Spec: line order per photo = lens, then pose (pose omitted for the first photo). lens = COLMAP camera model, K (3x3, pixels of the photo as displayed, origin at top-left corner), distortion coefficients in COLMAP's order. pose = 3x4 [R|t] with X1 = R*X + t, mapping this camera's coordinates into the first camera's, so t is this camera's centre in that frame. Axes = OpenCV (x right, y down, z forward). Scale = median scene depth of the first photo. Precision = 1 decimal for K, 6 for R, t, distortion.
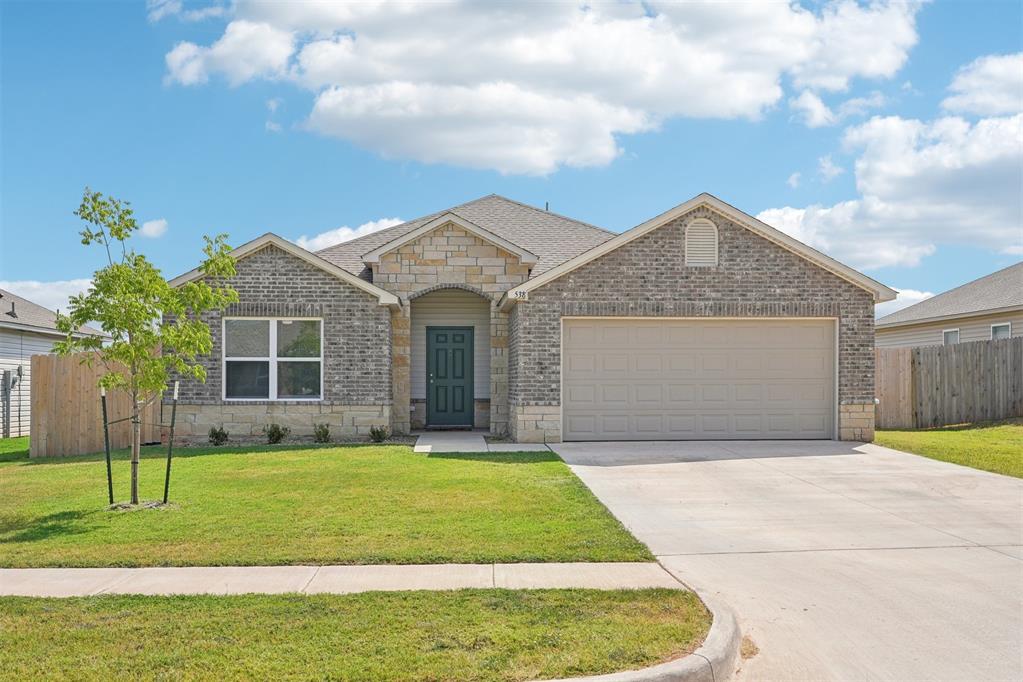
lens RADIAL K [[1046.4, 0, 509.1], [0, 1046.4, 395.5], [0, 0, 1]] dist [0.001155, 0.001172]
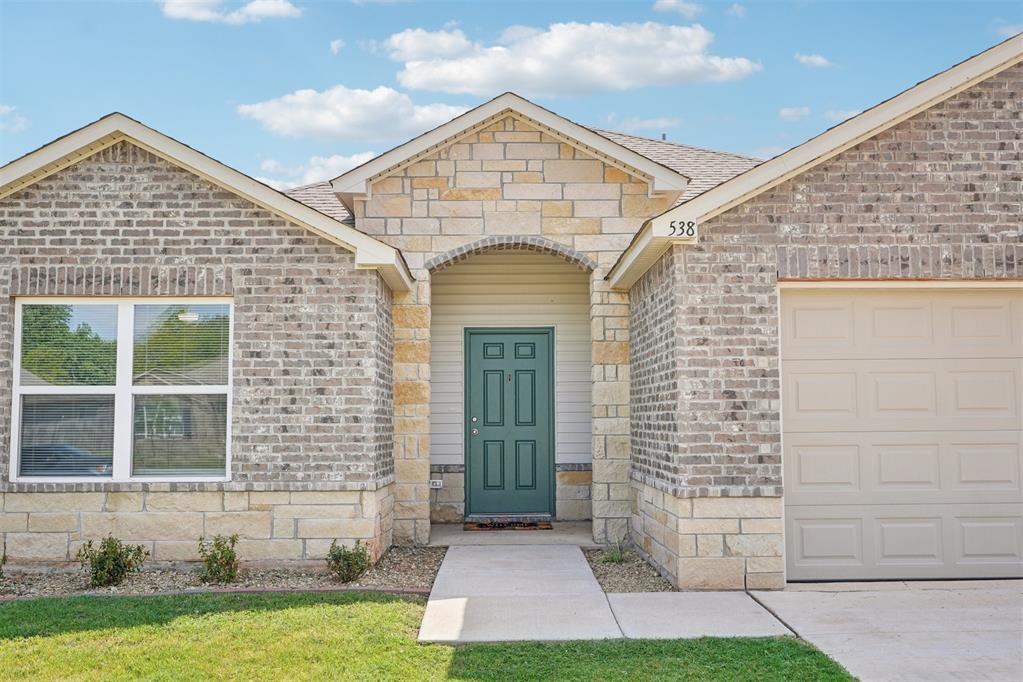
lens RADIAL K [[1045.8, 0, 511.5], [0, 1045.8, 341.0], [0, 0, 1]] dist [-0.002492, -0.000555]
pose [[0.998838, -0.009568, -0.047225, -0.035614], [0.005456, 0.996241, -0.086454, -0.015748], [0.047874, 0.086096, 0.995136, 0.557881]]
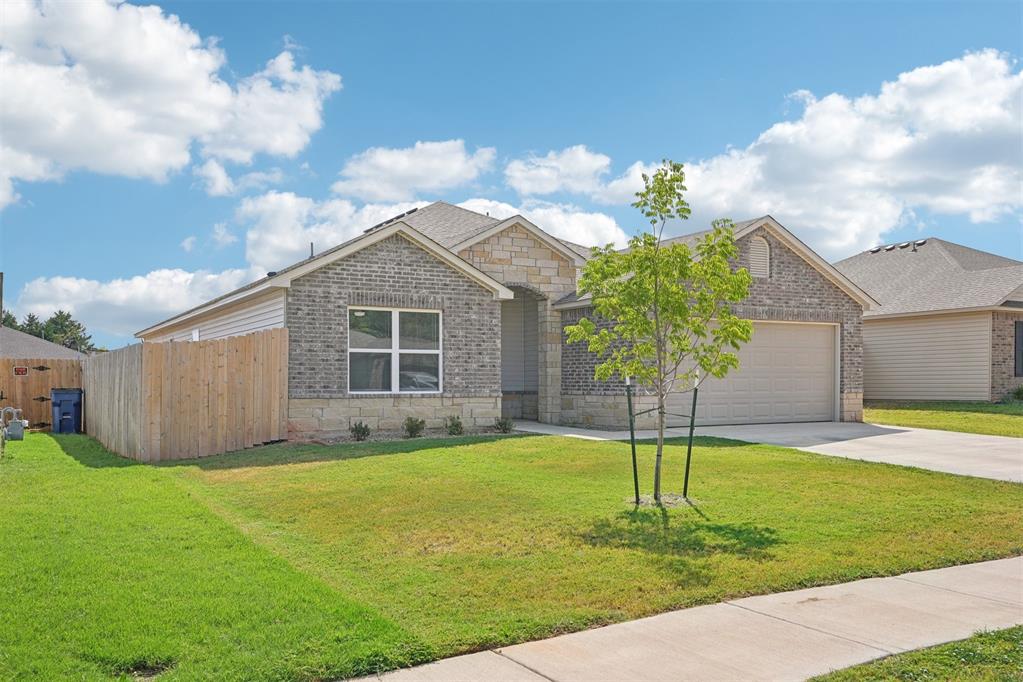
lens RADIAL K [[900.2, 0, 513.6], [0, 900.2, 397.1], [0, 0, 1]] dist [0.009332, 0.000648]
pose [[0.900220, -0.009285, 0.435336, -0.496463], [0.006660, 0.999949, 0.007556, 0.002618], [-0.435384, -0.003903, 0.900236, 0.195685]]
